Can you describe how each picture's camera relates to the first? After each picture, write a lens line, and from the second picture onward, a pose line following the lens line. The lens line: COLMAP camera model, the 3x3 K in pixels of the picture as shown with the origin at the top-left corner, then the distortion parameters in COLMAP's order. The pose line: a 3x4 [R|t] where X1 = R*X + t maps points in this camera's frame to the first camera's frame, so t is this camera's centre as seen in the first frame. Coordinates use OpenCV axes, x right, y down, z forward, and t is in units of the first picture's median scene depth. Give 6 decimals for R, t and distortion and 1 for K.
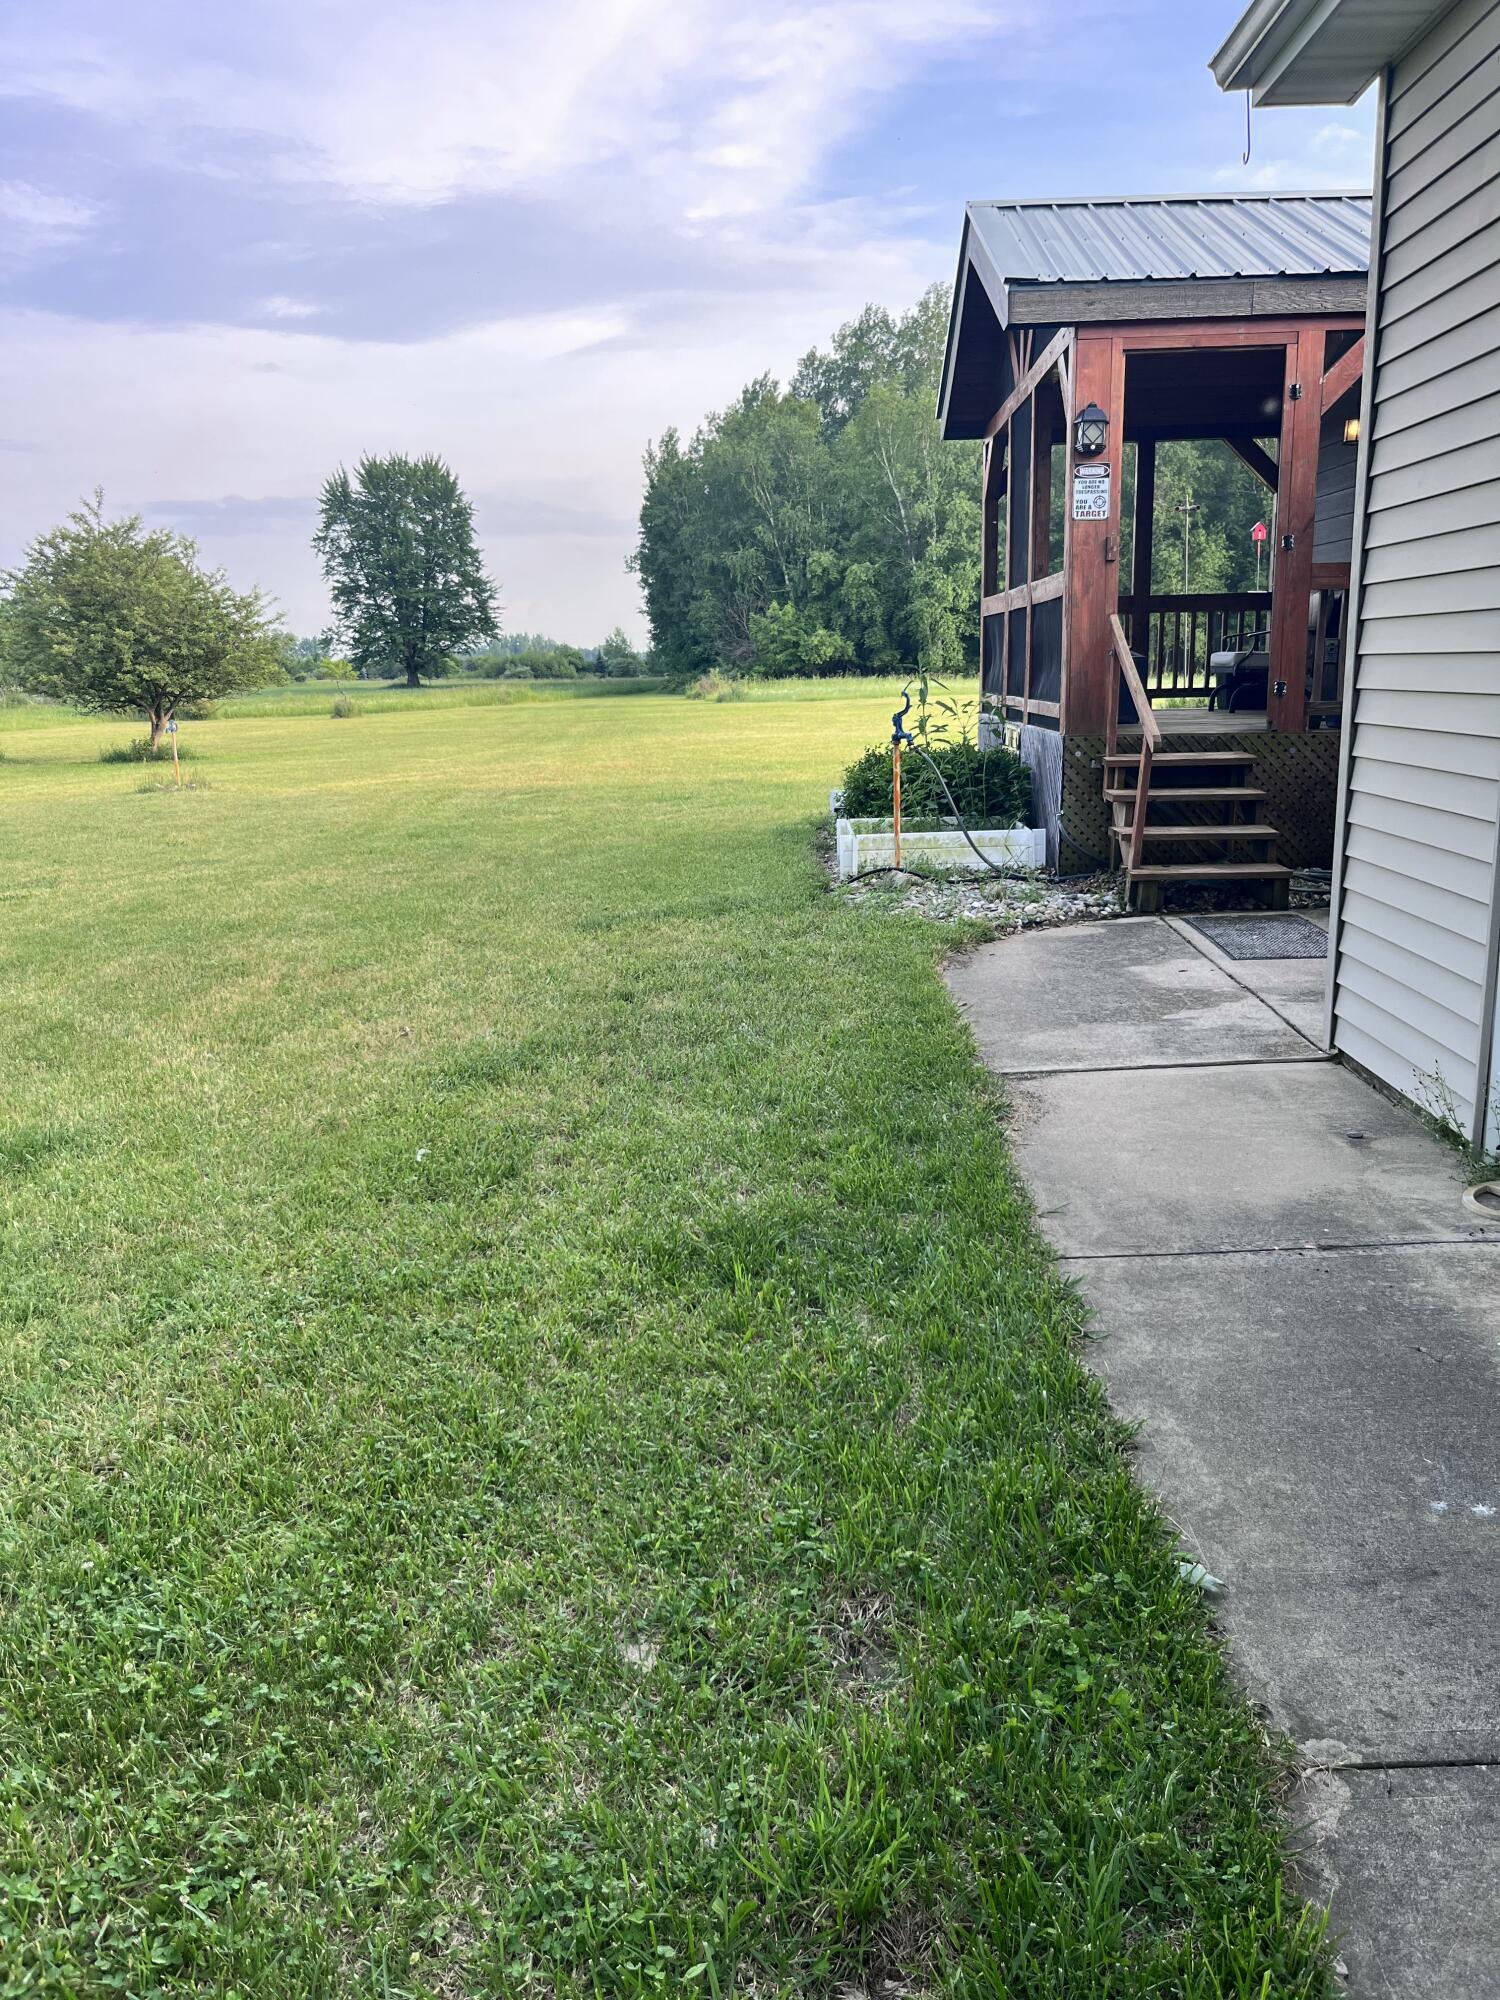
lens RADIAL K [[1505.4, 0, 764.1], [0, 1505.4, 990.0], [0, 0, 1]] dist [0.042204, -0.065648]
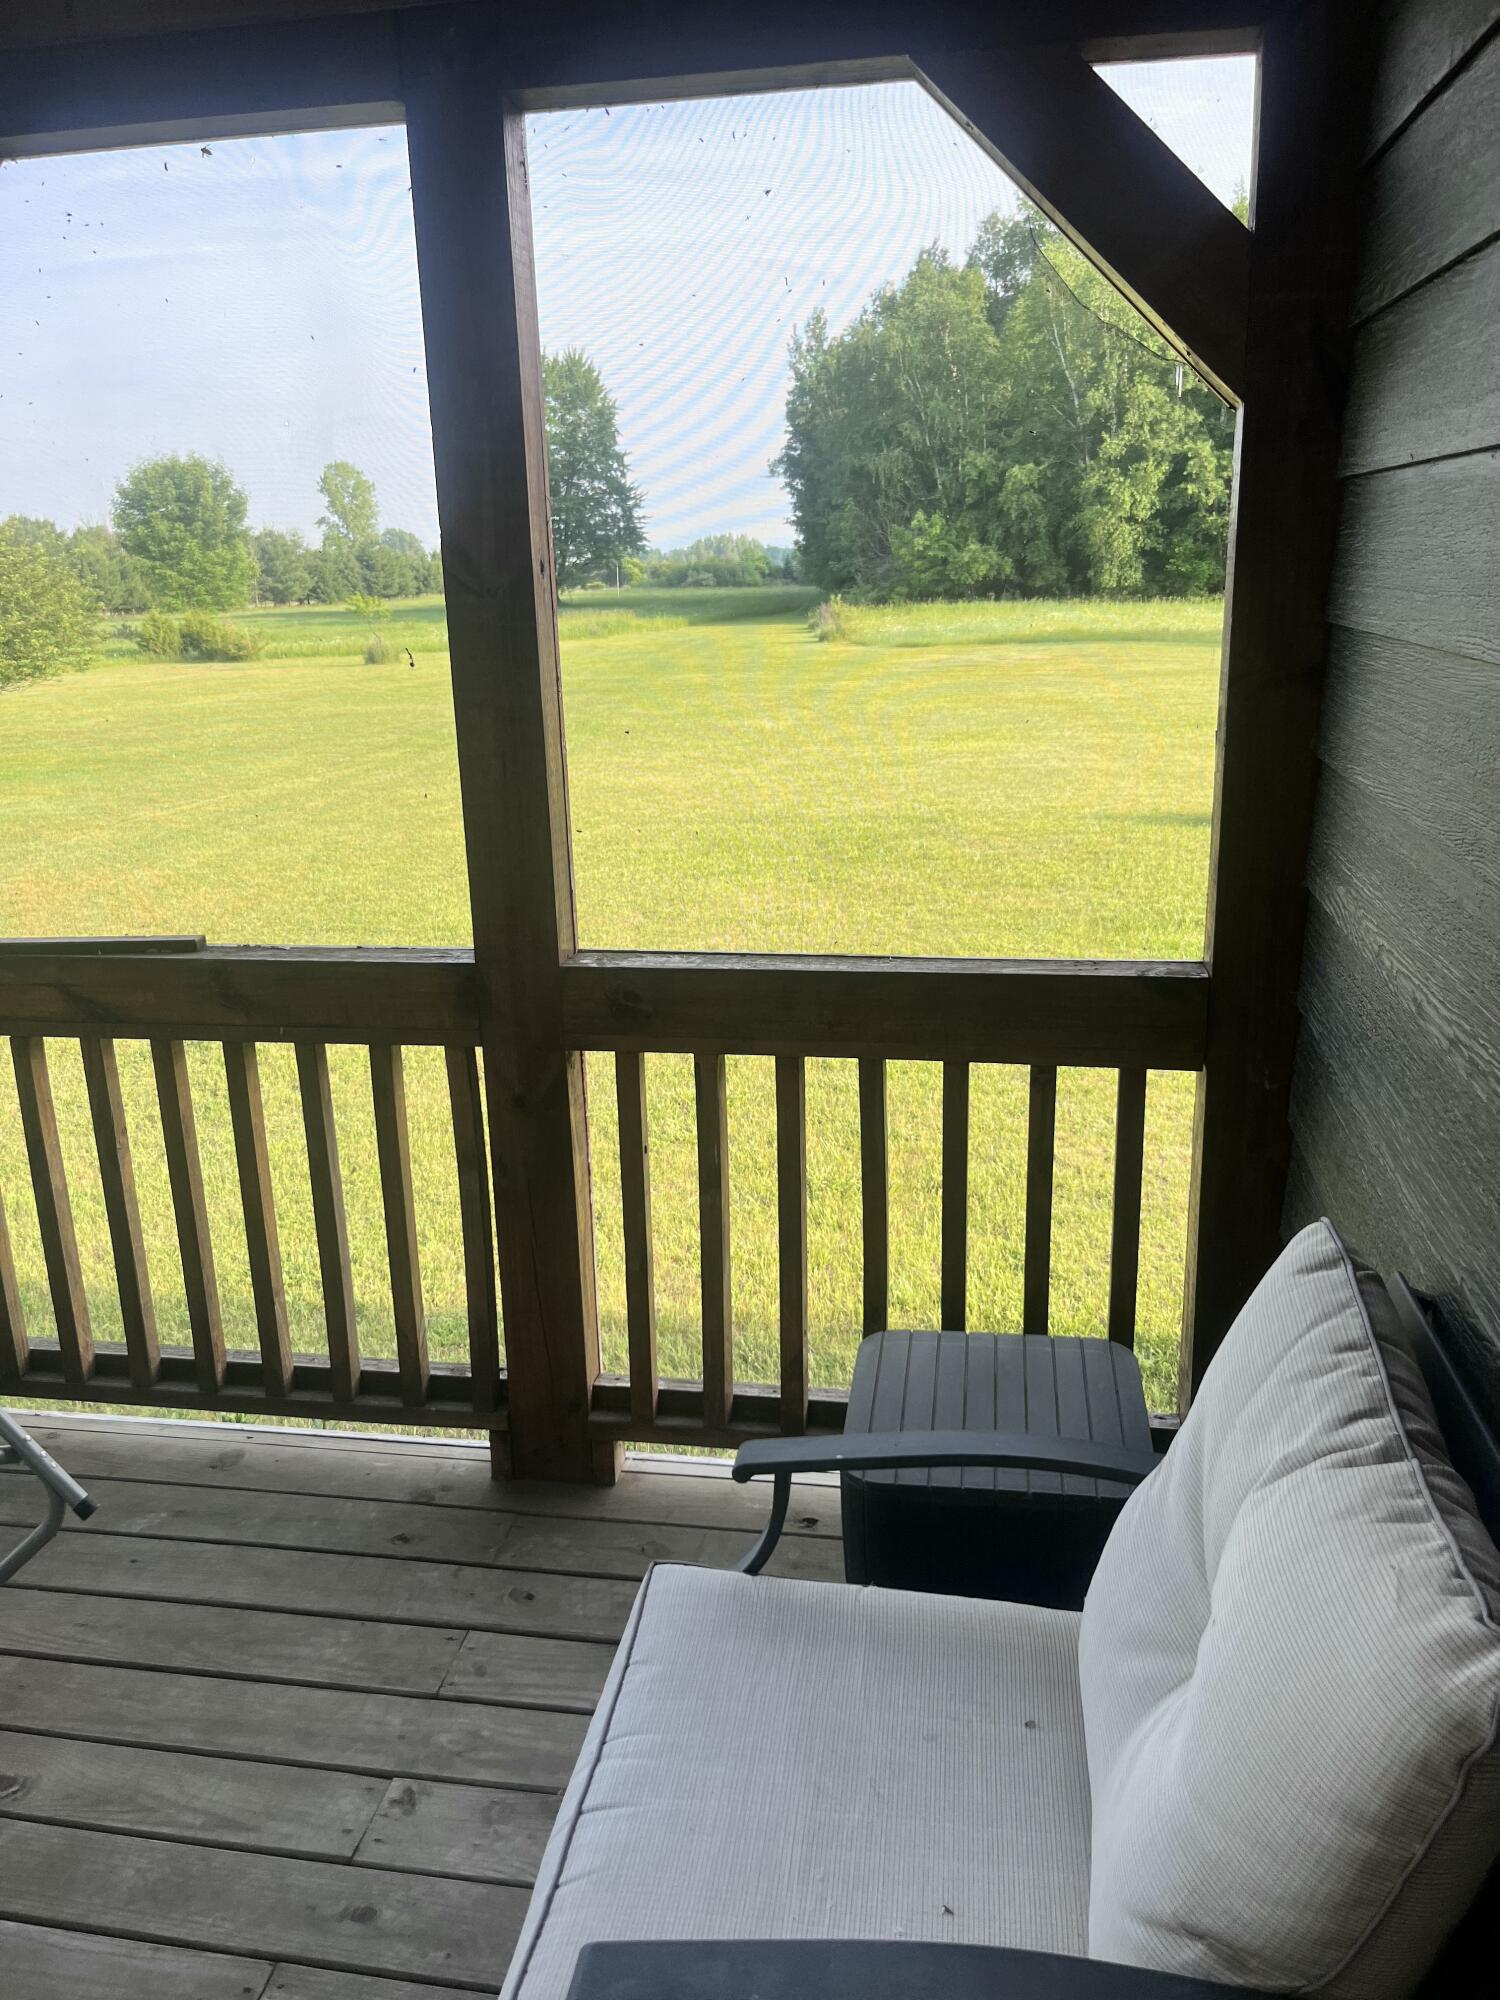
lens RADIAL K [[1505.4, 0, 734.3], [0, 1505.4, 1012.1], [0, 0, 1]] dist [0.042204, -0.065648]
pose [[0.988230, 0.038253, -0.148114, 0.040035], [-0.026905, 0.996600, 0.077882, -0.035315], [0.150589, -0.072980, 0.985899, 0.106352]]
